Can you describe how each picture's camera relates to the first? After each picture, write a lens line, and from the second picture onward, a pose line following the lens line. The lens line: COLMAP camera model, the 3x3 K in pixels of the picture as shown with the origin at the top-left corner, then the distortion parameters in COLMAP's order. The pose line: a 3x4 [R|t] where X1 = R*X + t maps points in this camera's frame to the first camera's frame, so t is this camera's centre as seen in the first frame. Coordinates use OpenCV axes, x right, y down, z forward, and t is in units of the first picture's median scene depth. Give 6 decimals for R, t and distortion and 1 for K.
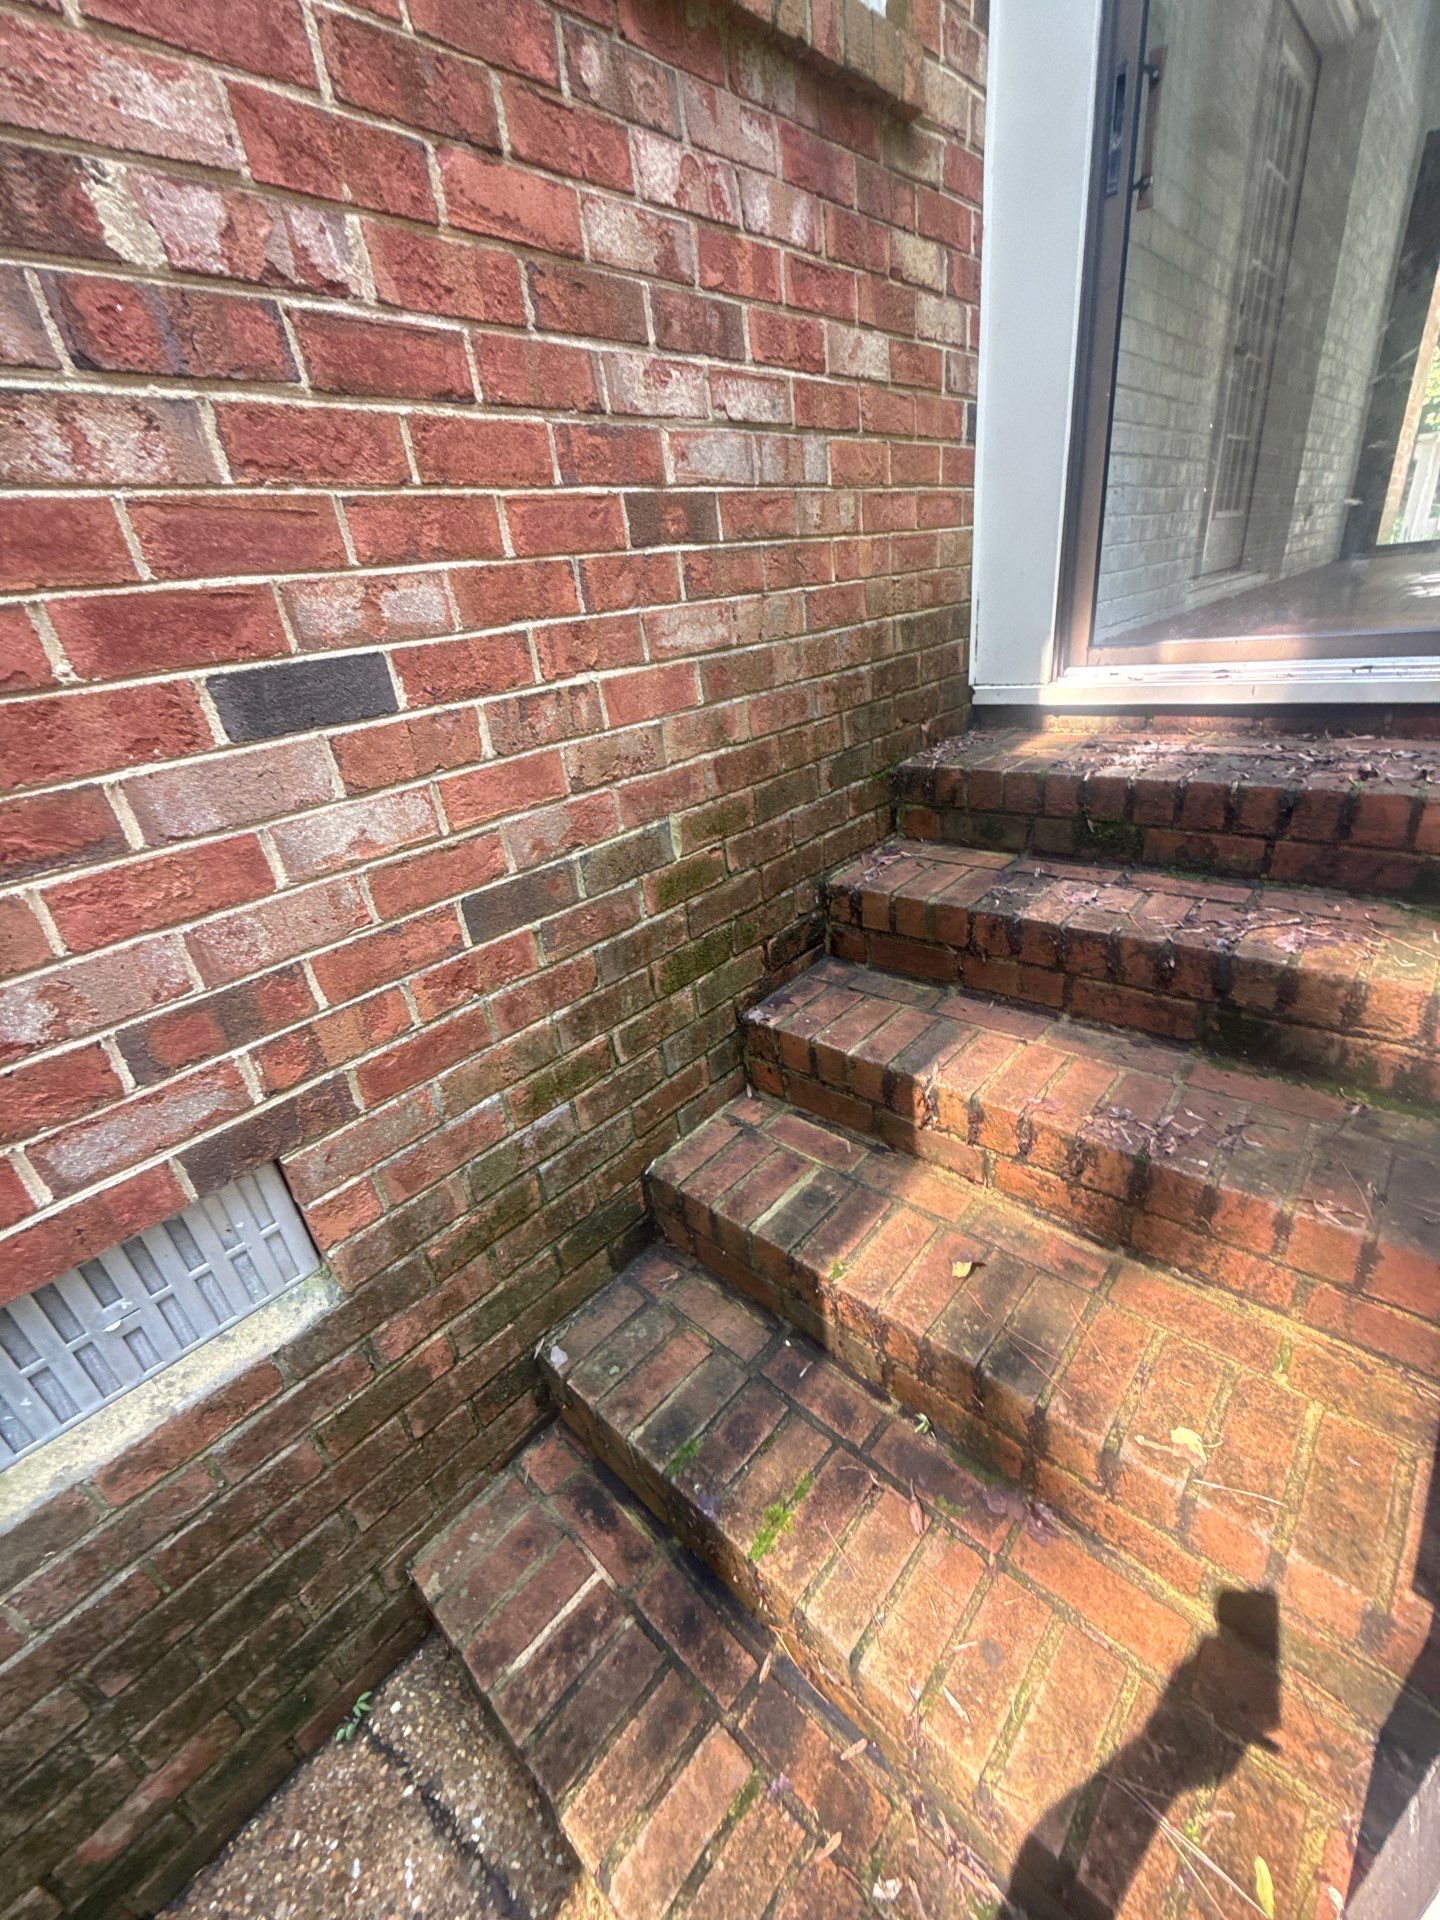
lens RADIAL K [[767.3, 0, 713.3], [0, 767.3, 966.0], [0, 0, 1]] dist [0.003380, -0.000490]
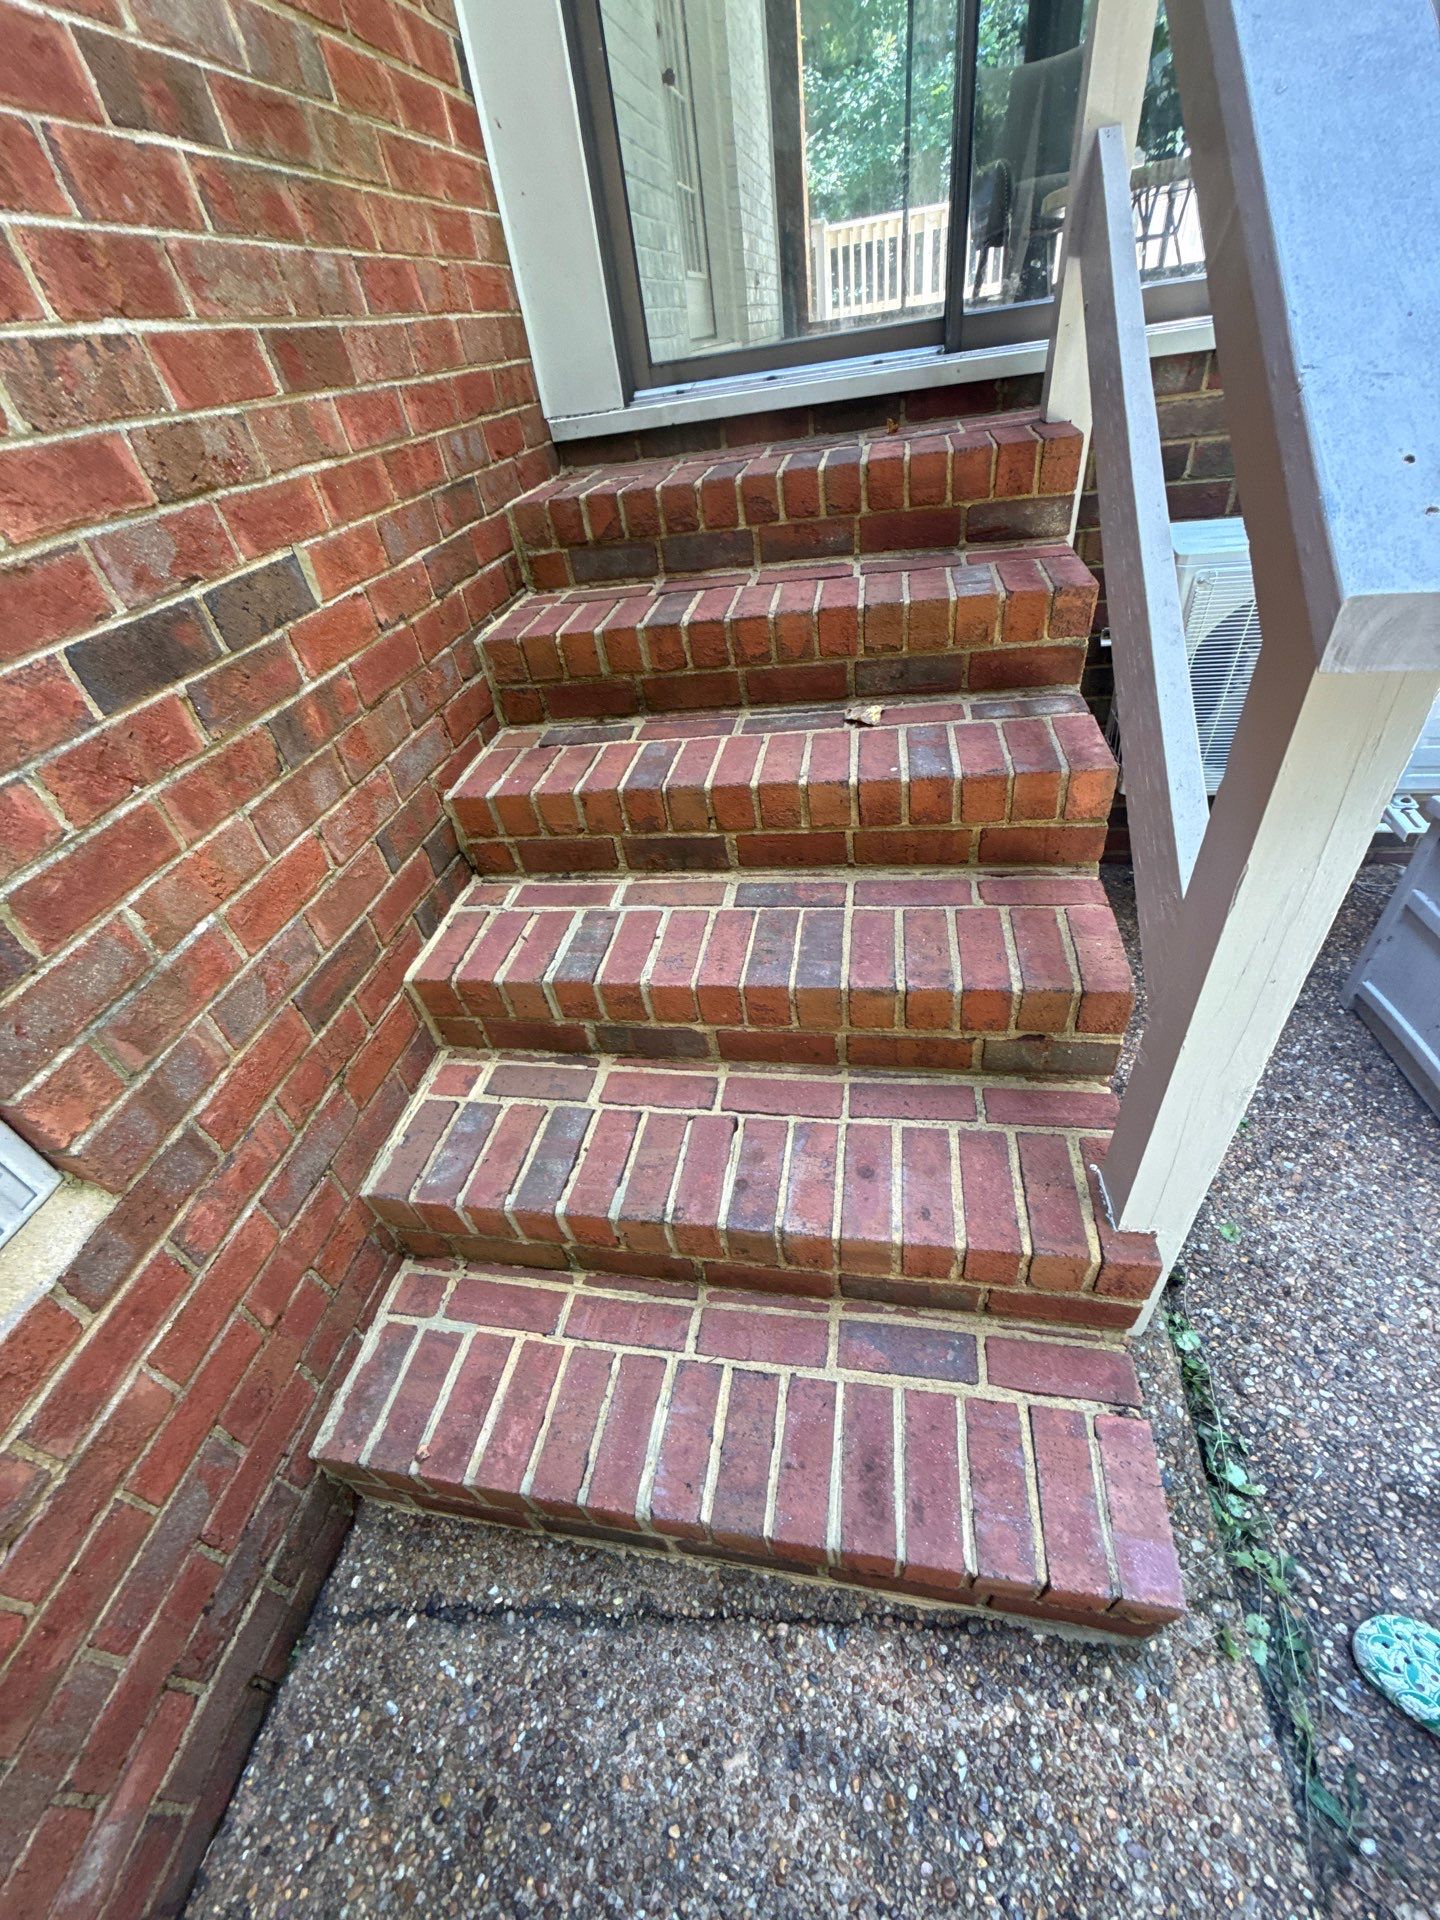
lens RADIAL K [[767.3, 0, 719.5], [0, 767.3, 959.6], [0, 0, 1]] dist [0.003380, -0.000490]
pose [[0.834725, -0.339001, 0.433949, -0.214986], [0.262399, 0.937689, 0.227784, 0.178199], [-0.484129, -0.076269, 0.871666, 0.035786]]
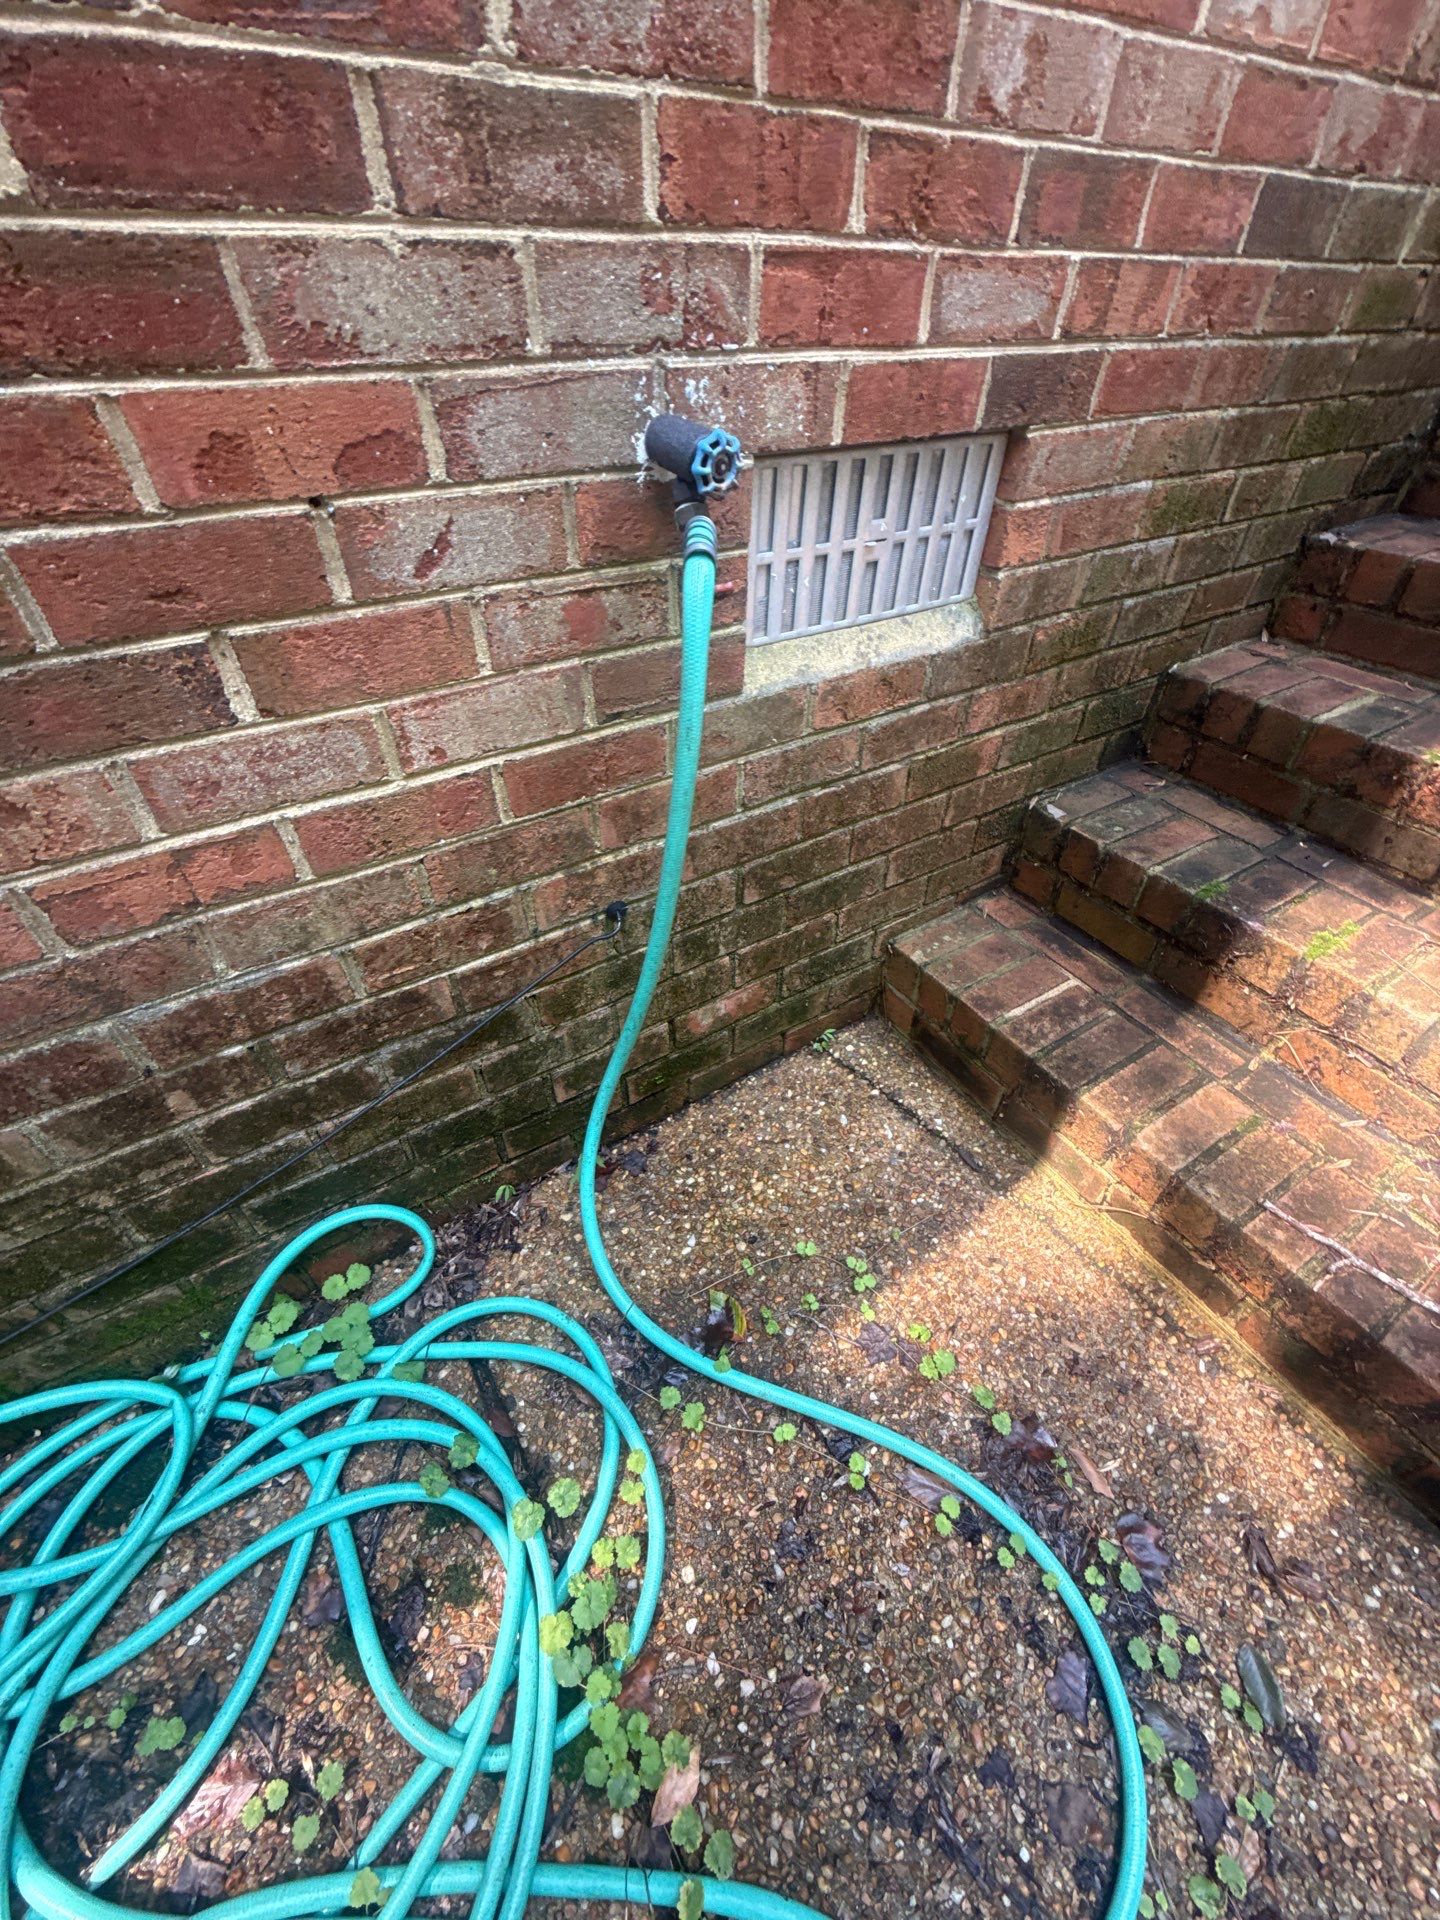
lens RADIAL K [[767.3, 0, 714.1], [0, 767.3, 962.7], [0, 0, 1]] dist [0.003380, -0.000490]
pose [[0.960797, 0.257438, -0.102928, -0.583270], [-0.217975, 0.930813, 0.293385, 0.592379], [0.171335, -0.259447, 0.950437, -0.152538]]
